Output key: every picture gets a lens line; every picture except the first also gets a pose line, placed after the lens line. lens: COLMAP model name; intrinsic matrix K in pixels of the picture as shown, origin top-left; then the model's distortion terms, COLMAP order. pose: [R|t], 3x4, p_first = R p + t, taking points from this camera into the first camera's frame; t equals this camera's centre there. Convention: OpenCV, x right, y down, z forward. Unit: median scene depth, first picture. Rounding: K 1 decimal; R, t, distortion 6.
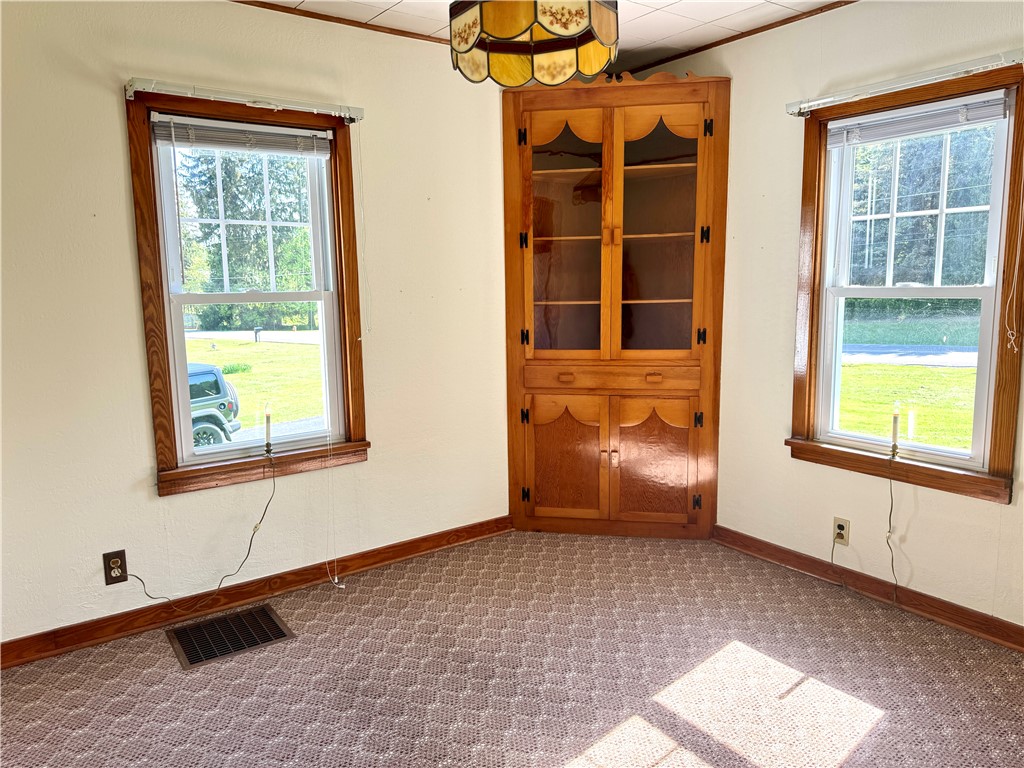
lens RADIAL K [[720.6, 0, 512.0], [0, 720.6, 384.0], [0, 0, 1]] dist [0.085173, -0.127067]
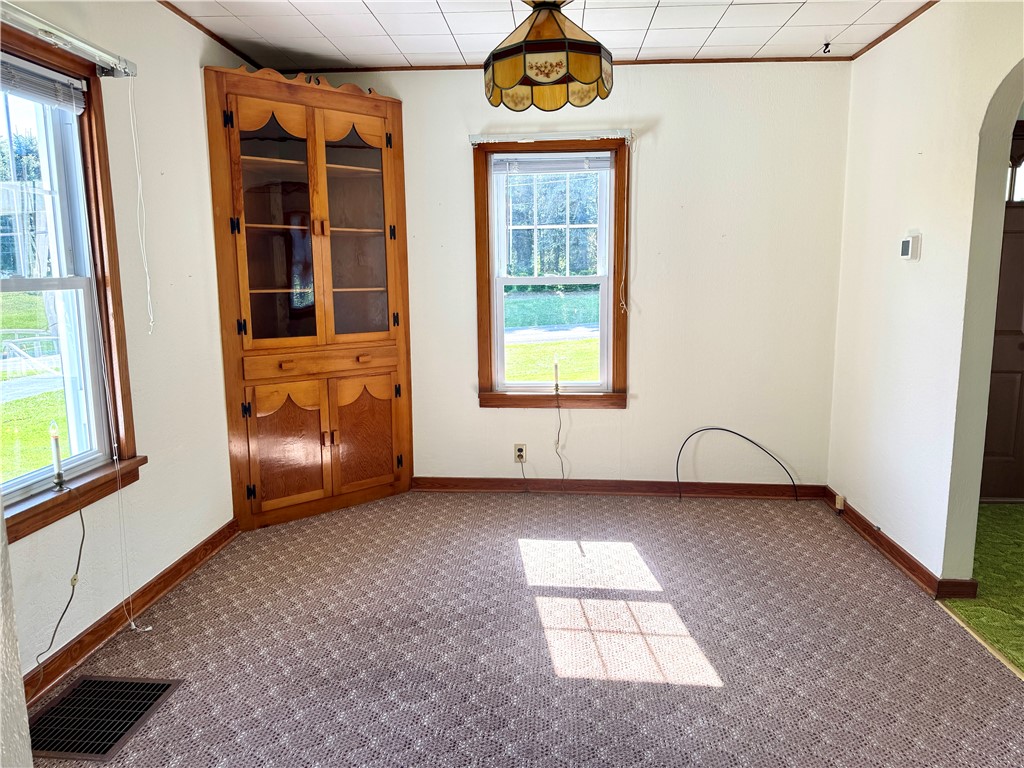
lens RADIAL K [[724.9, 0, 512.0], [0, 724.9, 384.0], [0, 0, 1]] dist [0.150469, -0.320046]
pose [[0.630116, -0.106112, 0.769216, -0.548508], [0.111216, 0.992738, 0.045841, 0.005231], [-0.768495, 0.056664, 0.637342, 0.111689]]
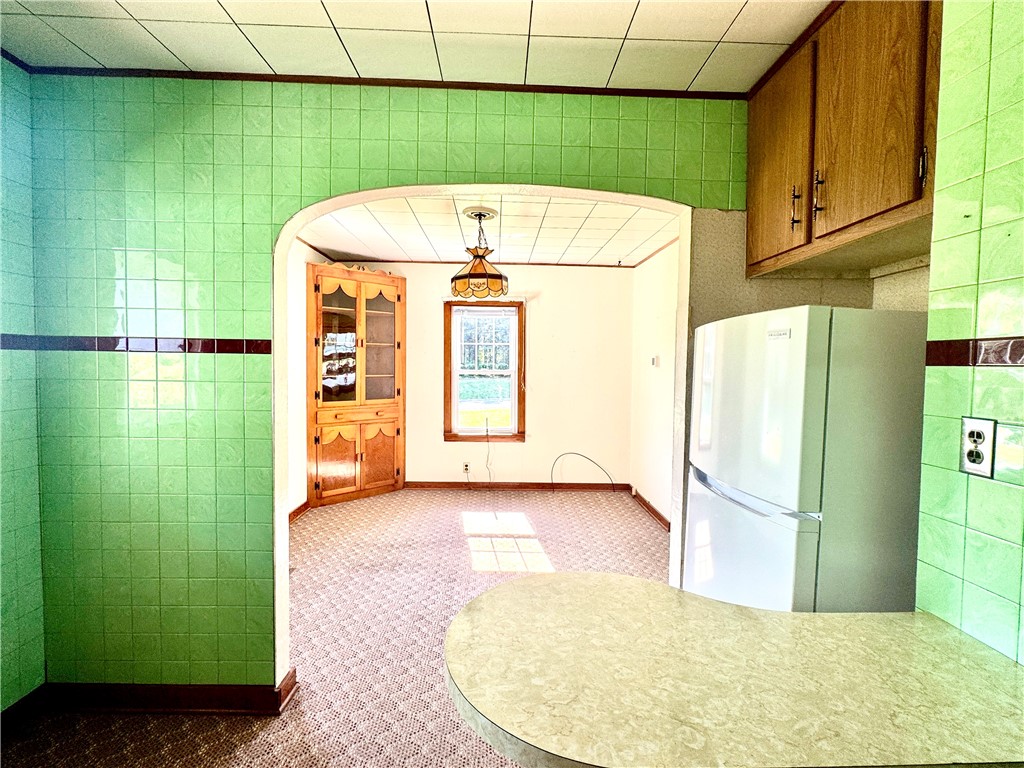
lens RADIAL K [[510.8, 0, 512.0], [0, 510.8, 384.0], [0, 0, 1]] dist [0.001279, -0.000313]
pose [[0.556635, -0.011079, 0.830683, -0.813769], [0.101383, 0.993343, -0.054689, 0.026774], [-0.824547, 0.114659, 0.554053, -0.110421]]
